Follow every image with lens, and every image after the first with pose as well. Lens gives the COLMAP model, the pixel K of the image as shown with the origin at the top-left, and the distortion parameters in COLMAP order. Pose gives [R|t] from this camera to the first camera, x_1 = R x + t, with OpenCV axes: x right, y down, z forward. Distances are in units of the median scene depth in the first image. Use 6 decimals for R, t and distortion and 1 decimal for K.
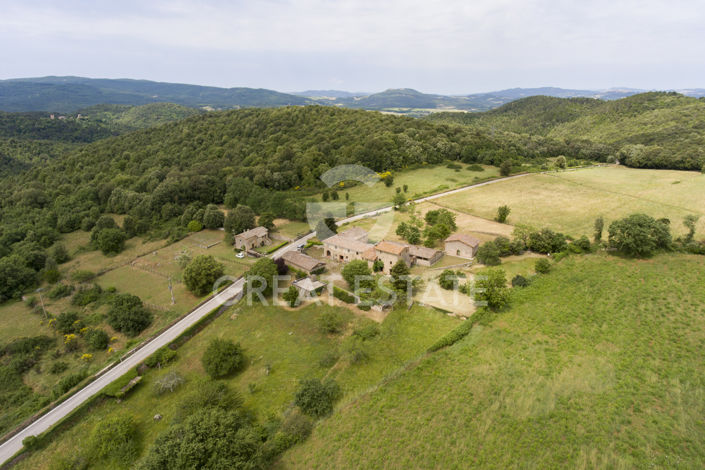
lens RADIAL K [[416.5, 0, 349.7], [0, 416.5, 201.9], [0, 0, 1]] dist [-0.001493, 0.001143]
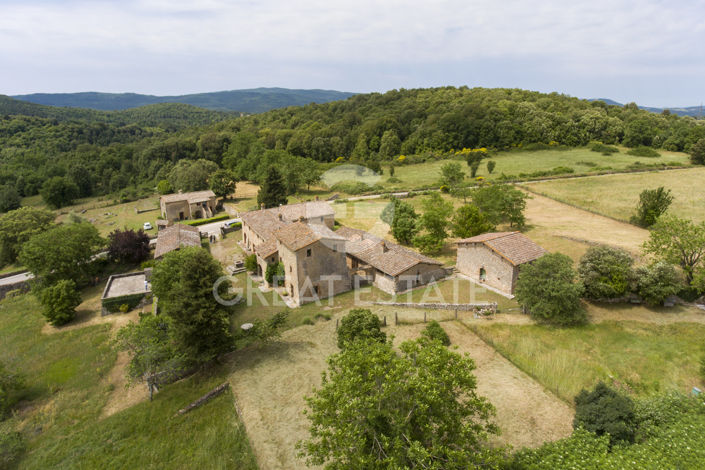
lens RADIAL K [[416.5, 0, 349.7], [0, 416.5, 201.9], [0, 0, 1]] dist [-0.001493, 0.001143]
pose [[0.921095, 0.098538, -0.376662, 0.222665], [-0.107044, 0.994253, -0.001662, 0.052082], [0.374334, 0.041851, 0.926349, 0.450617]]
